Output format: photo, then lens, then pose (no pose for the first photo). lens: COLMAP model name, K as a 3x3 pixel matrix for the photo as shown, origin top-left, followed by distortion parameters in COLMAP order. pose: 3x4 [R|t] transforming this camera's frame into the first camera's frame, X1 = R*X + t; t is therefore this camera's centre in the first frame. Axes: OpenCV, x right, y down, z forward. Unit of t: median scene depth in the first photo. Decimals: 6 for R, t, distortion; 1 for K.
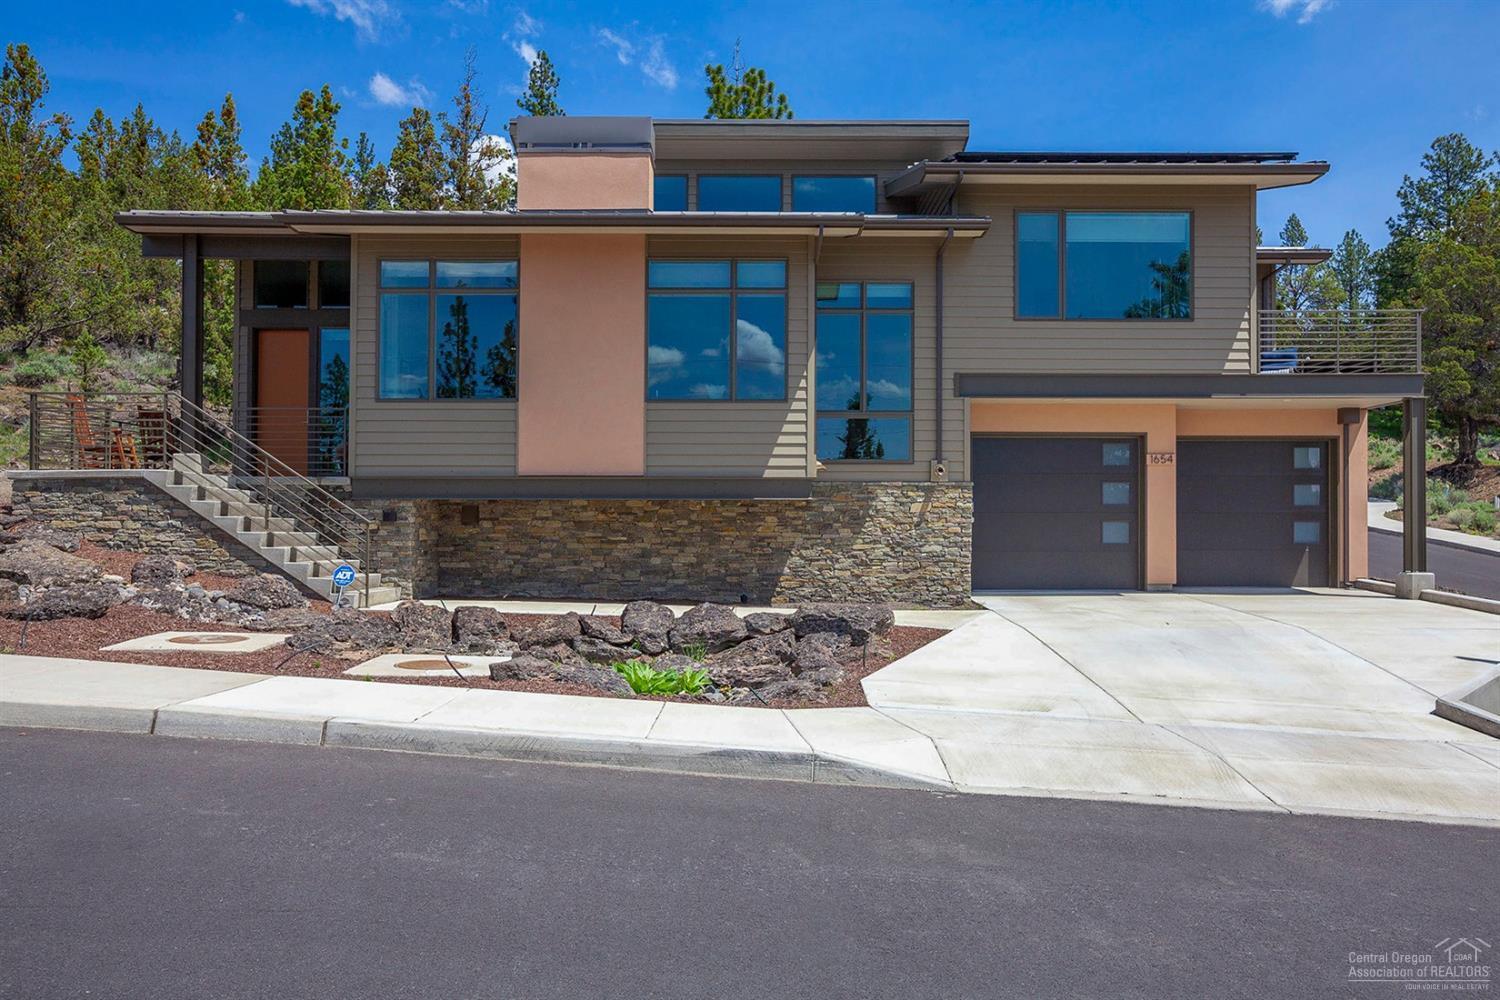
lens RADIAL K [[1133.3, 0, 750.0], [0, 1133.3, 500.0], [0, 0, 1]] dist [0.017690, 0.005452]
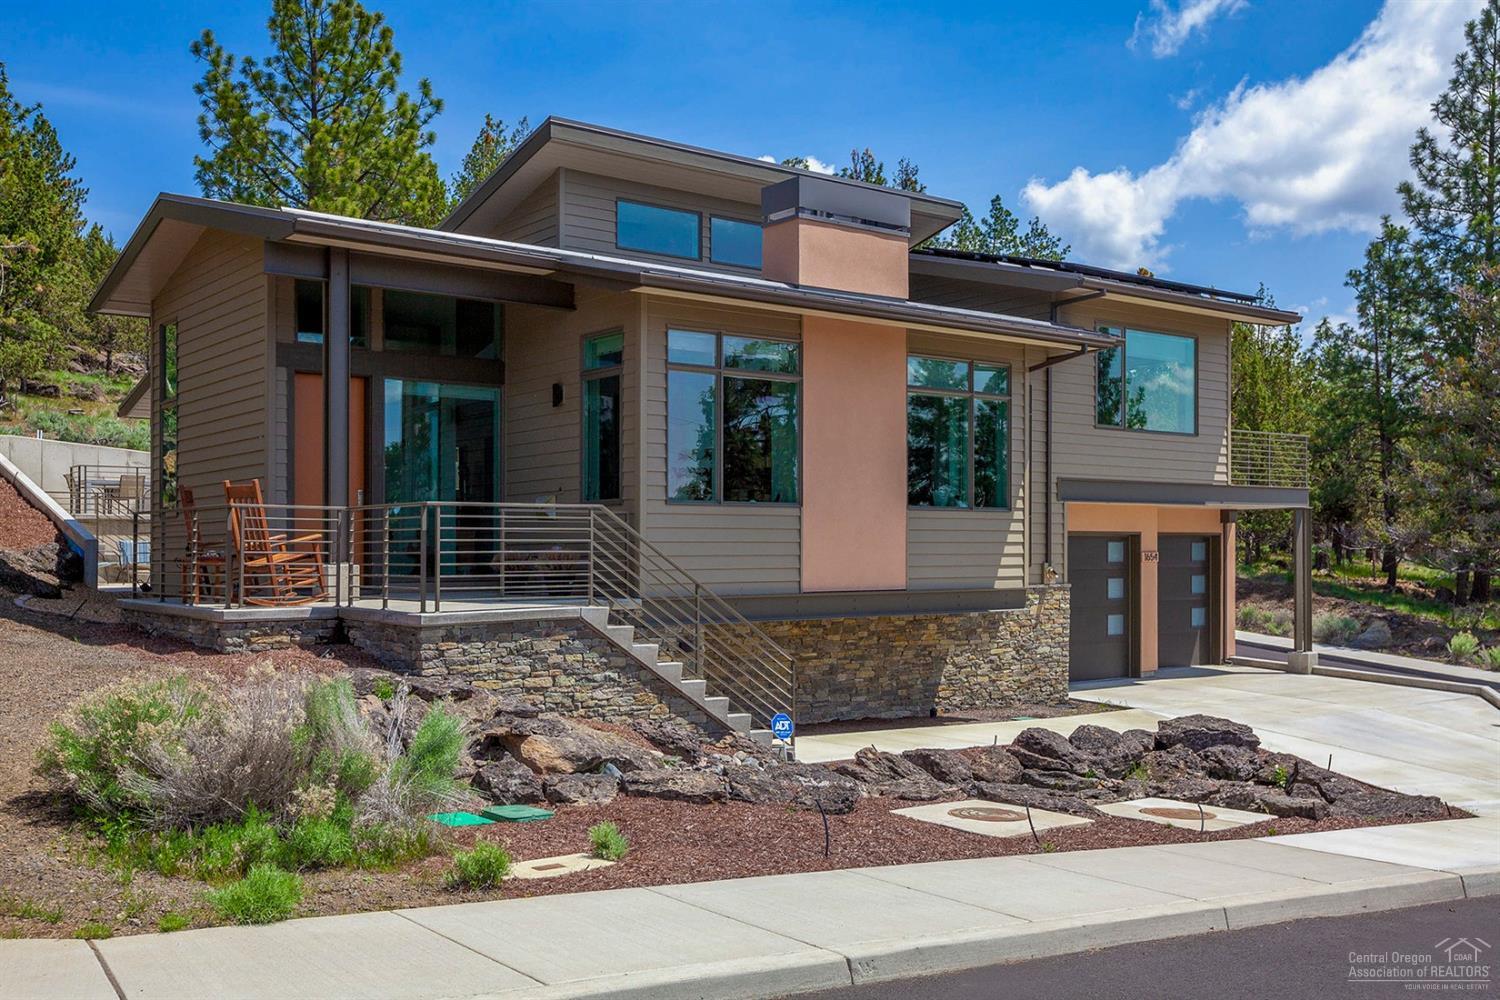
lens RADIAL K [[1426.1, 0, 750.2], [0, 1426.1, 545.2], [0, 0, 1]] dist [0.085883, 0.003175]
pose [[0.793131, -0.001415, 0.609050, -0.833821], [-0.009840, 0.999837, 0.015138, -0.068191], [-0.608972, -0.018000, 0.792987, 0.143690]]
